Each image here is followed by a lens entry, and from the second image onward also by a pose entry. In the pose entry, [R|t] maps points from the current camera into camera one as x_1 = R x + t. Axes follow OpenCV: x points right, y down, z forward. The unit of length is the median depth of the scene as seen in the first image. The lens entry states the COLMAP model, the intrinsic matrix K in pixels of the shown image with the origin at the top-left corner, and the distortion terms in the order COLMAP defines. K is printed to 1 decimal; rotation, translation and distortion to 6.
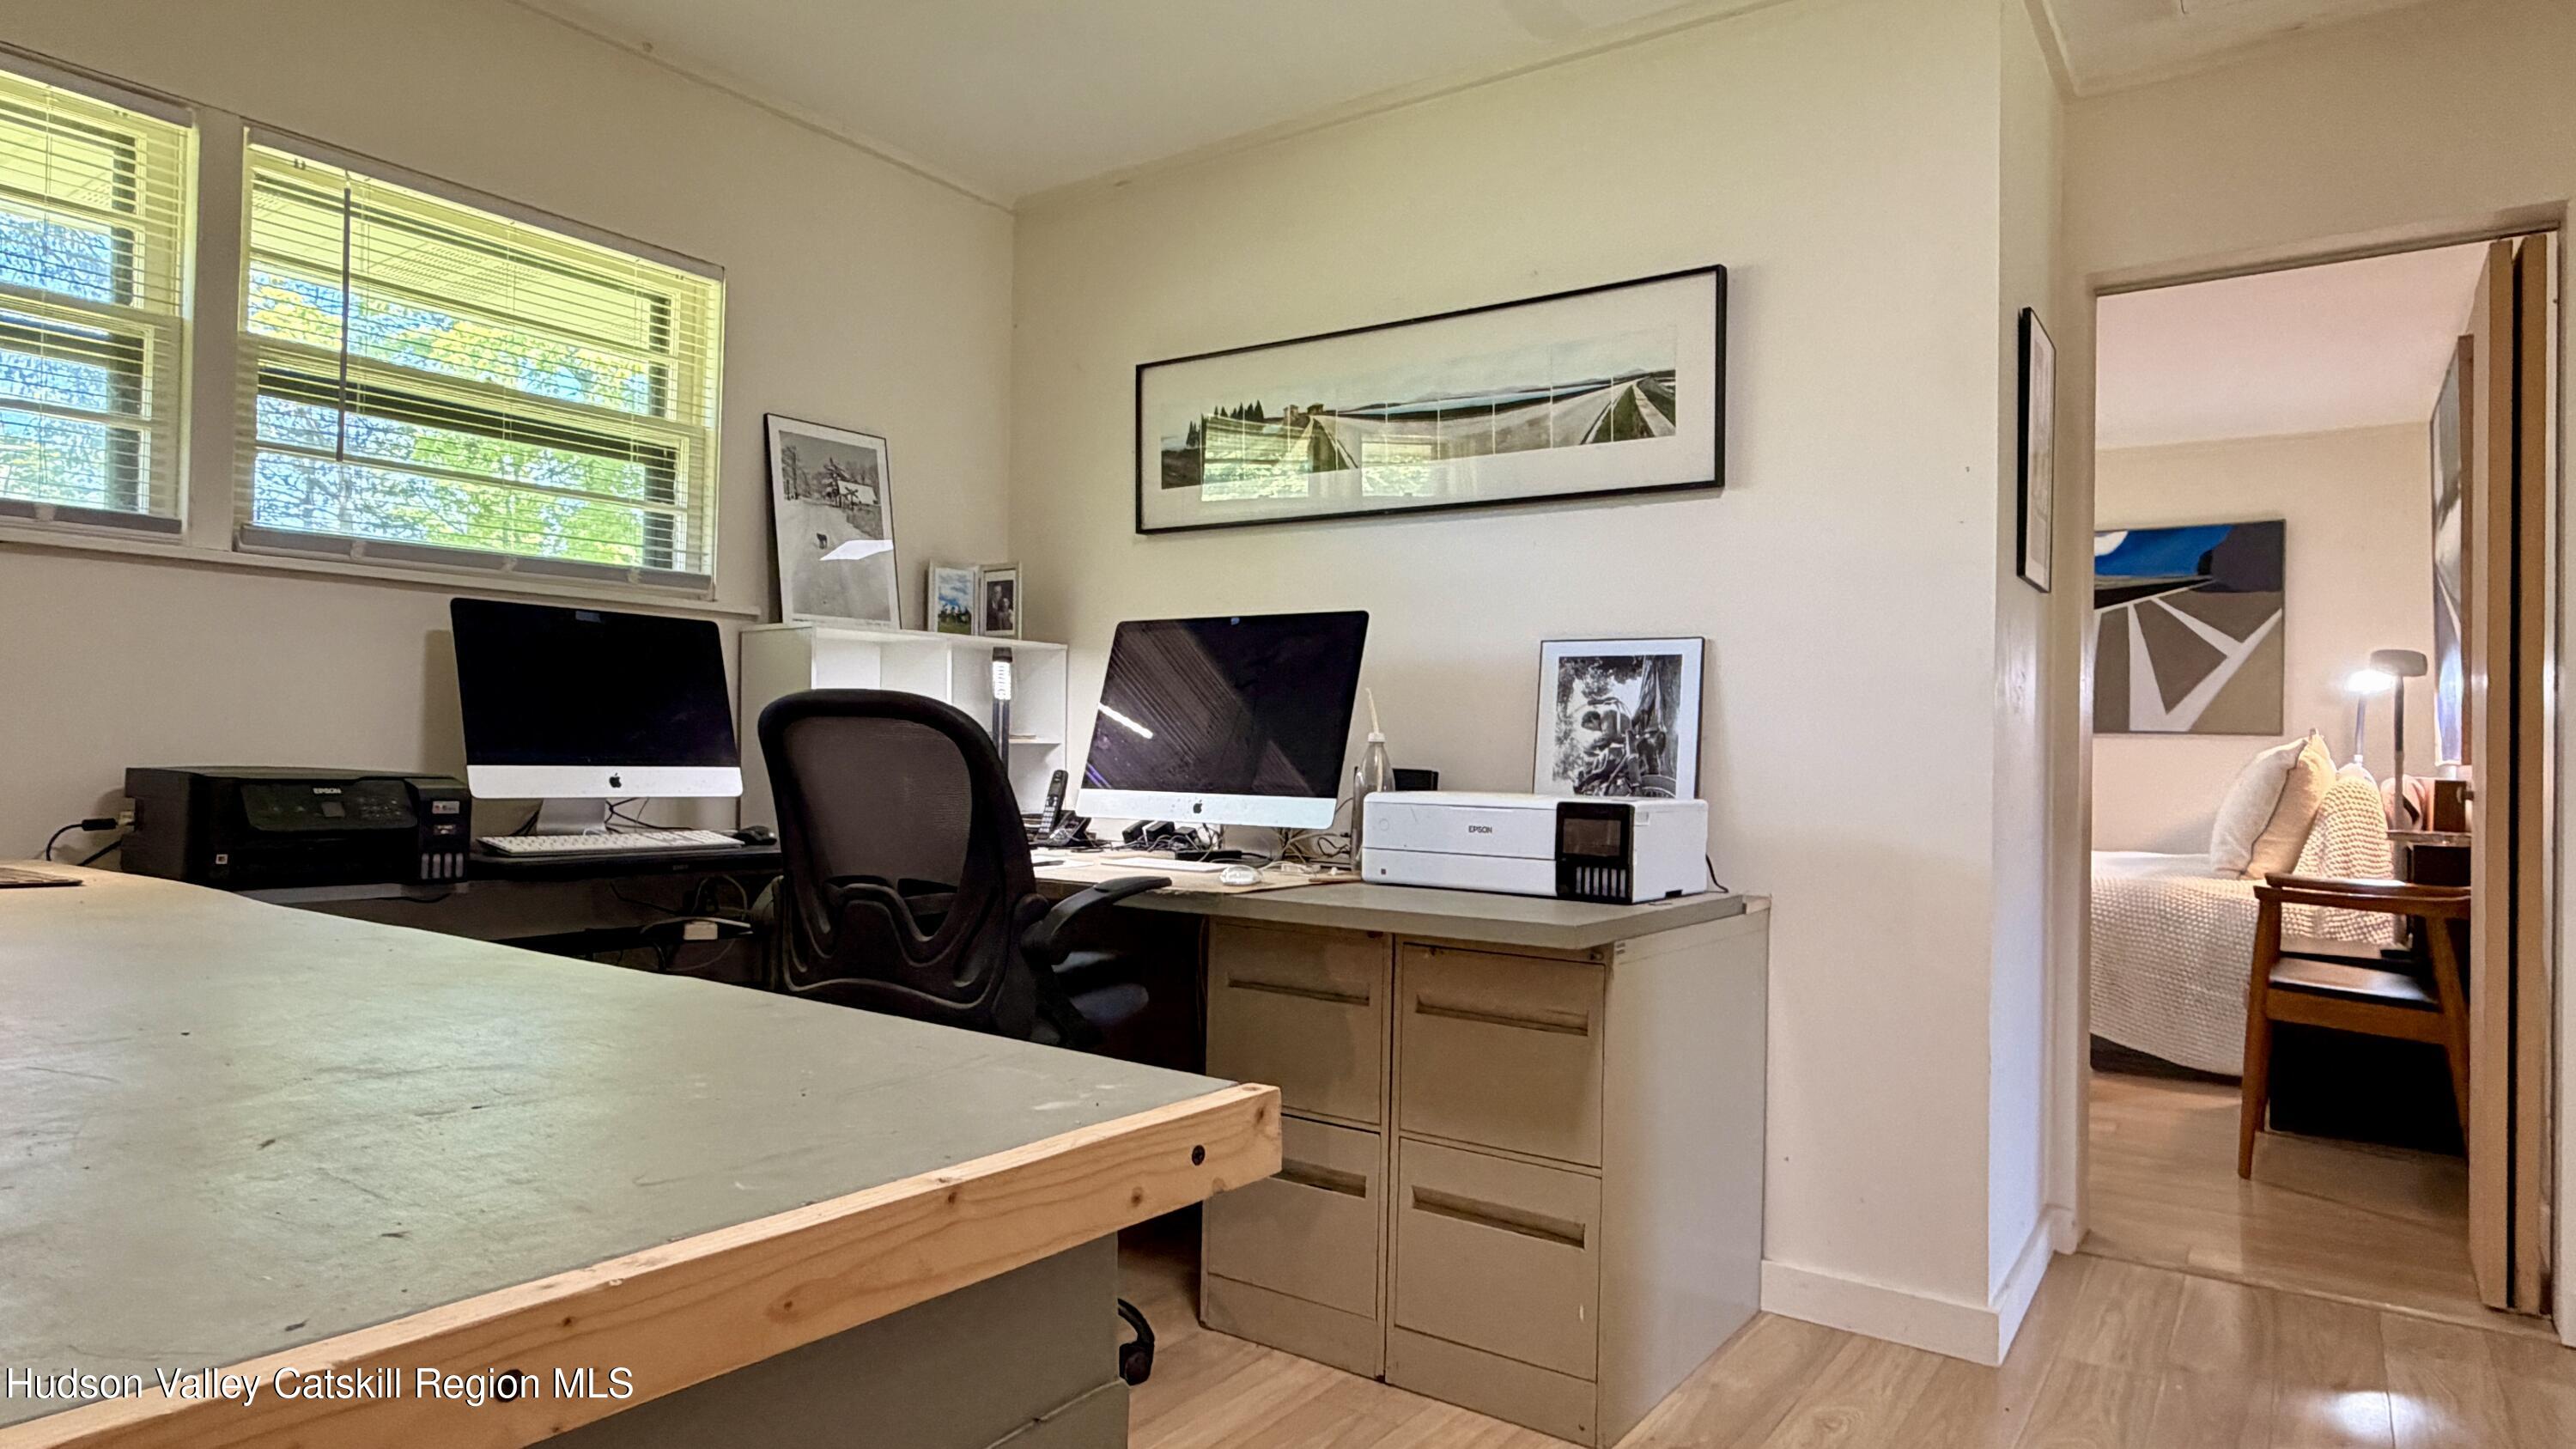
lens RADIAL K [[1479.5, 0, 1289.7], [0, 1479.5, 703.4], [0, 0, 1]] dist [0.003993, 0.002623]
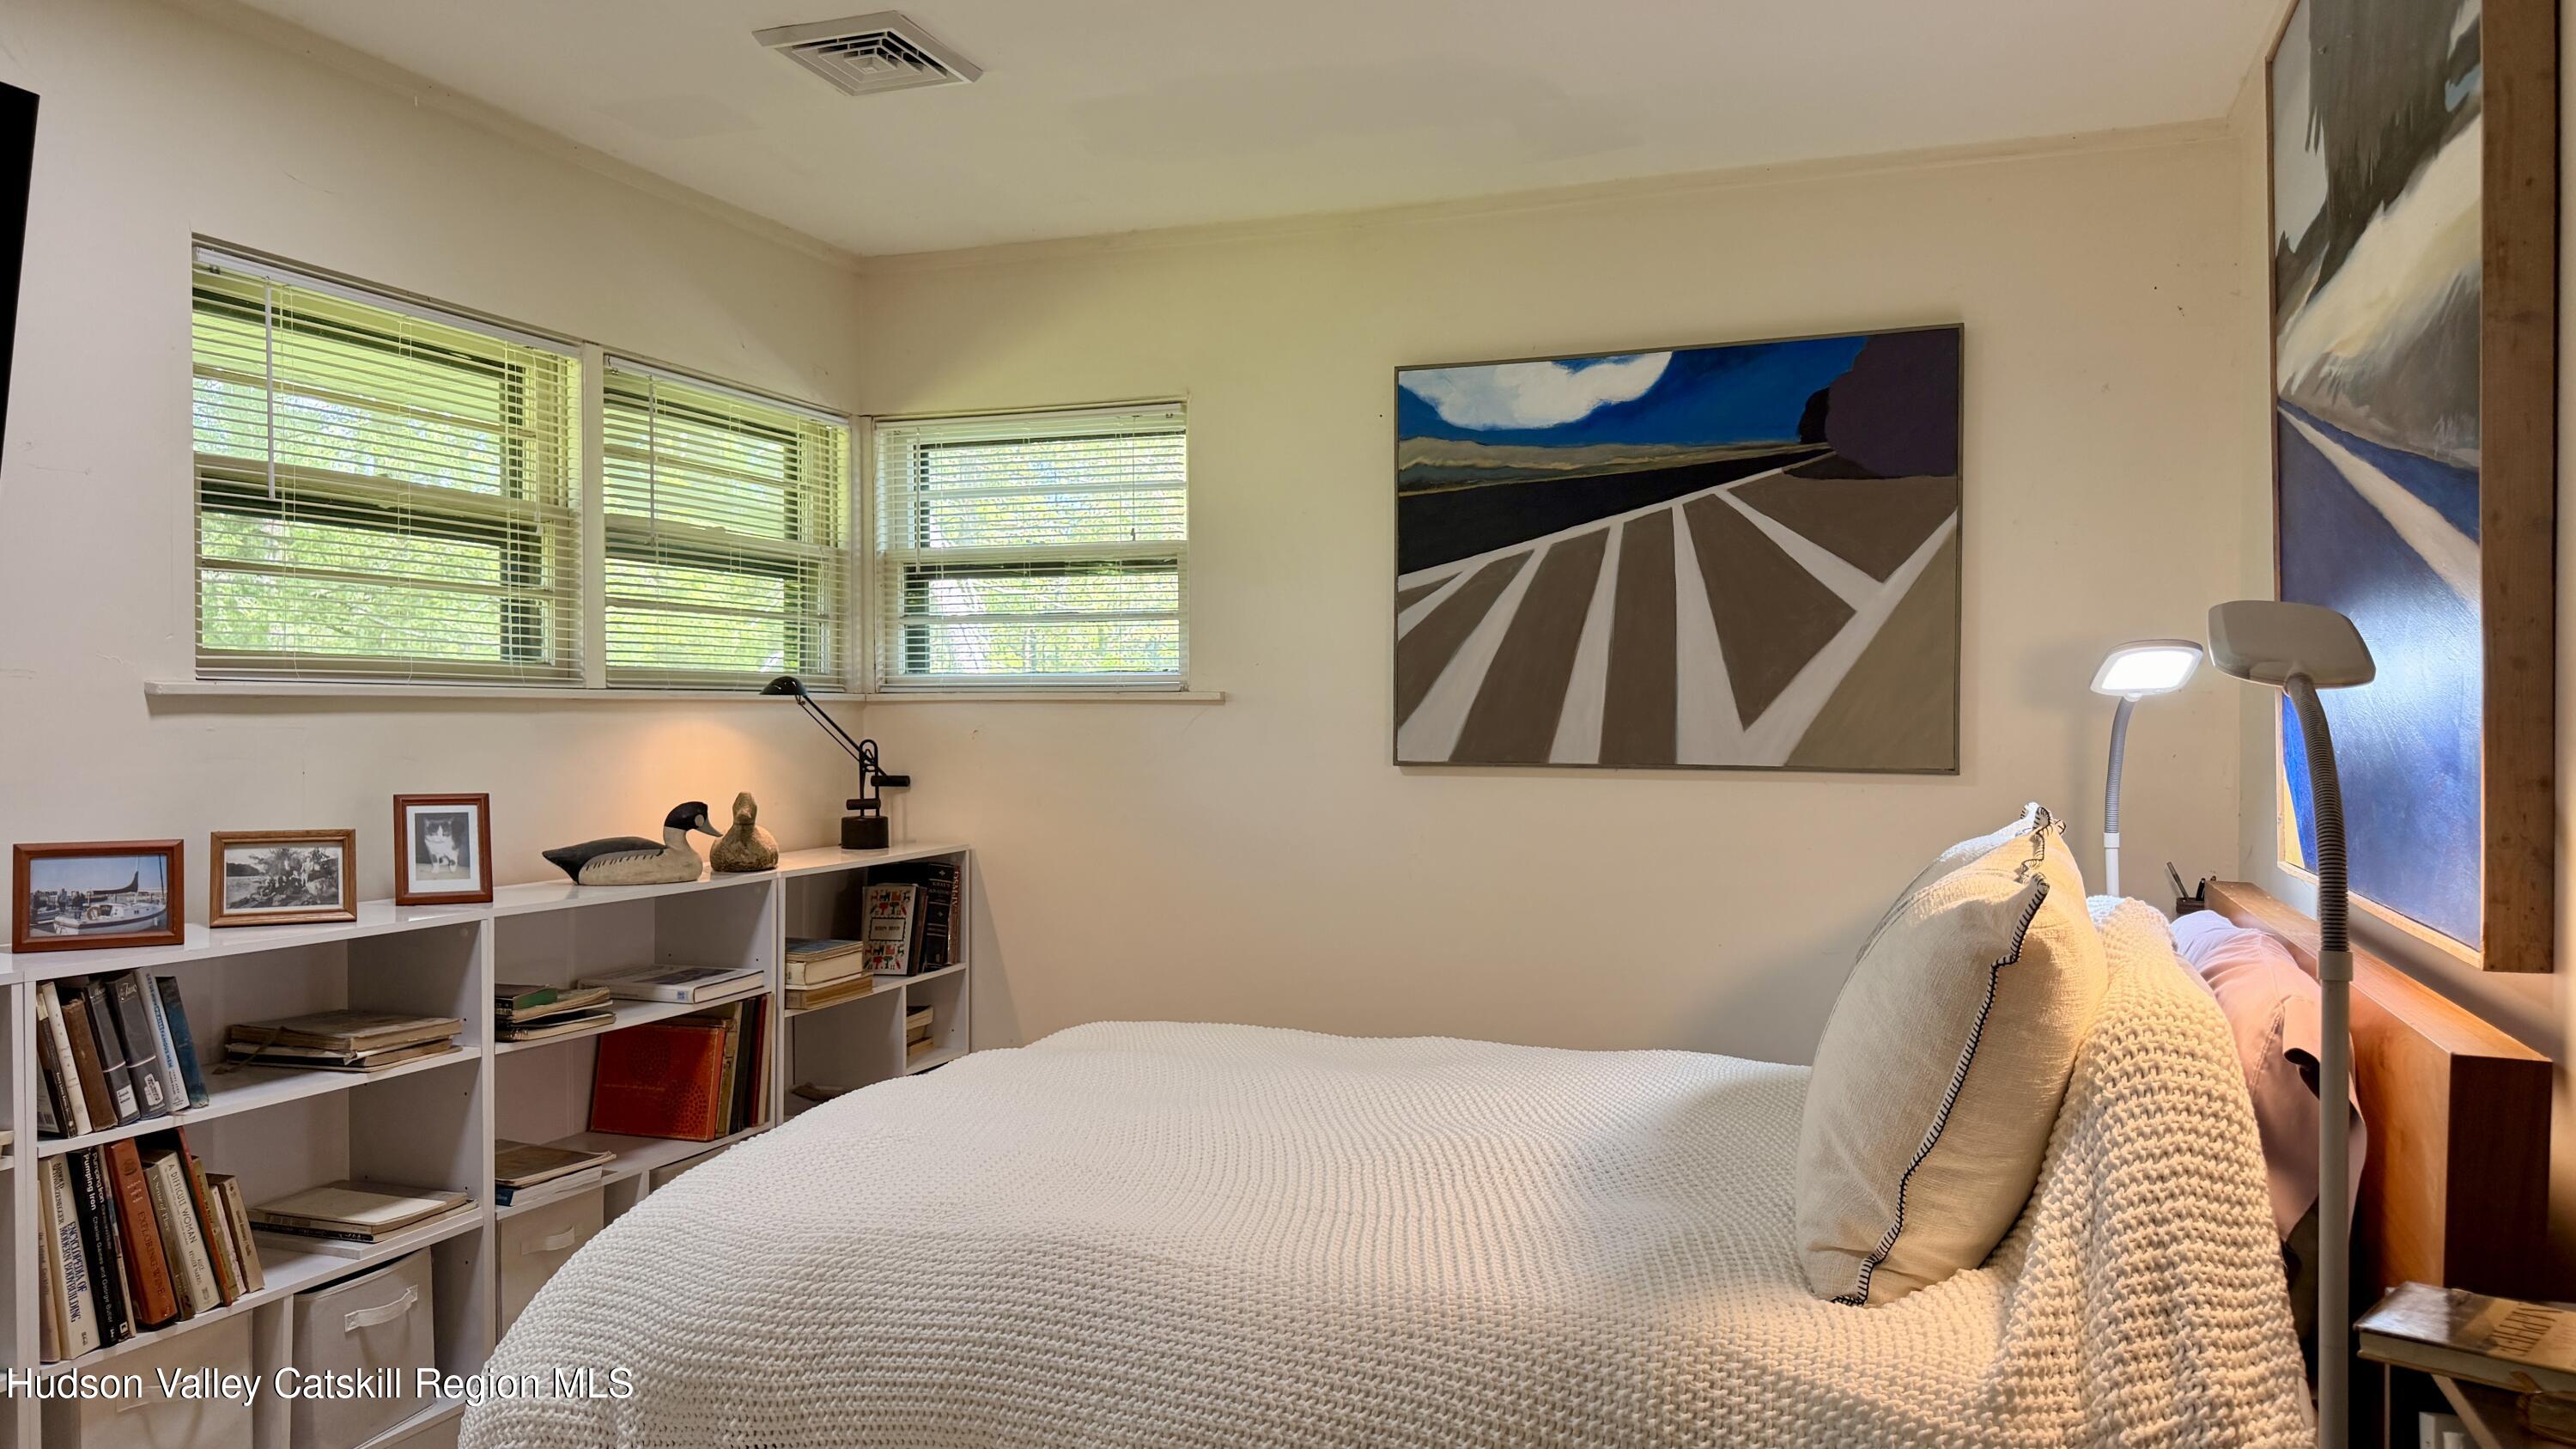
lens RADIAL K [[1805.0, 0, 1285.8], [0, 1805.0, 732.5], [0, 0, 1]] dist [0.036474, -0.025241]
pose [[0.968798, -0.025387, 0.246547, 0.301098], [0.014467, 0.998837, 0.046001, -0.021776], [-0.247428, -0.040999, 0.968038, 0.464917]]
